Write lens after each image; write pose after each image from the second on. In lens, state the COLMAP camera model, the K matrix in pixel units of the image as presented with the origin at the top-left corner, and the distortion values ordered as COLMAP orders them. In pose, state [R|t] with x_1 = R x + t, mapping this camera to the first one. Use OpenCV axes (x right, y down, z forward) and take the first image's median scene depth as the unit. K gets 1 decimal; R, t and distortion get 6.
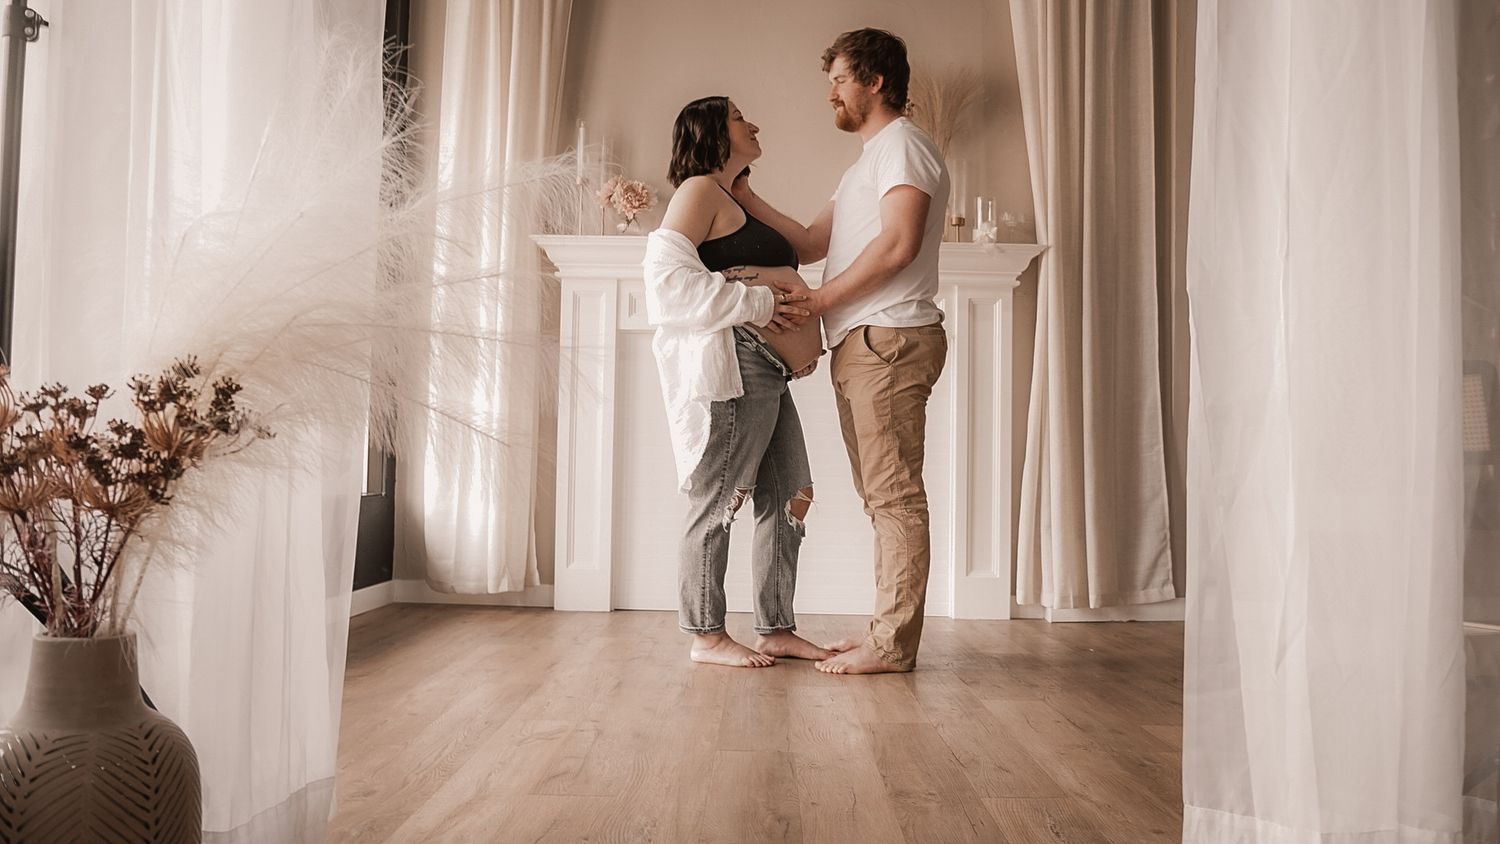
lens RADIAL K [[1164.6, 0, 750.0], [0, 1164.6, 422.0], [0, 0, 1]] dist [-0.011798, -0.000034]
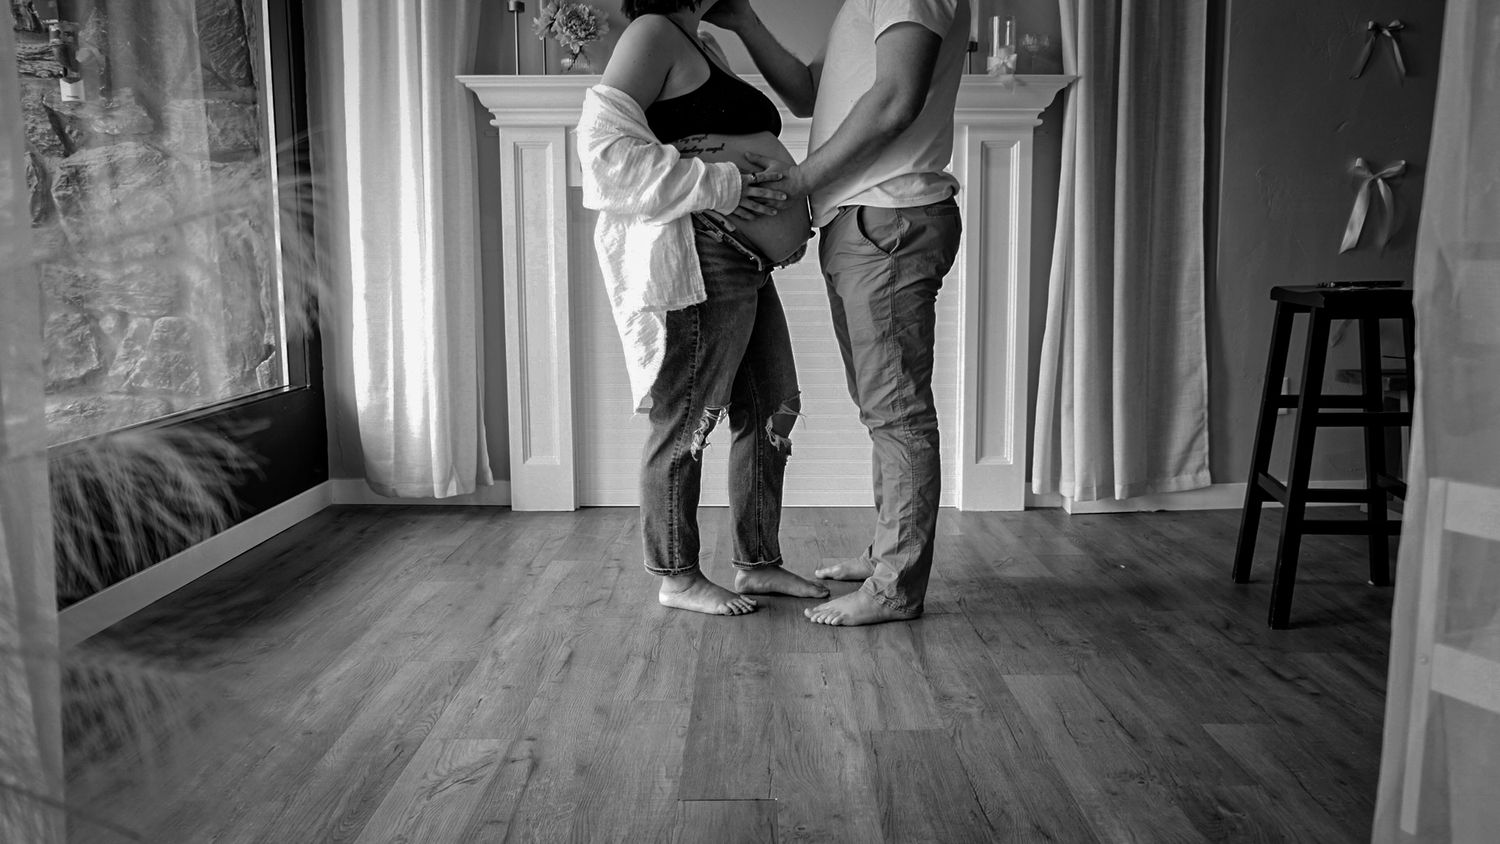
lens RADIAL K [[1150.9, 0, 757.7], [0, 1150.9, 407.7], [0, 0, 1]] dist [-0.011593, -0.001298]
pose [[0.999680, -0.023607, 0.009085, 0.016870], [0.021734, 0.985391, 0.168914, -0.077677], [-0.012940, -0.168663, 0.985589, 0.188283]]
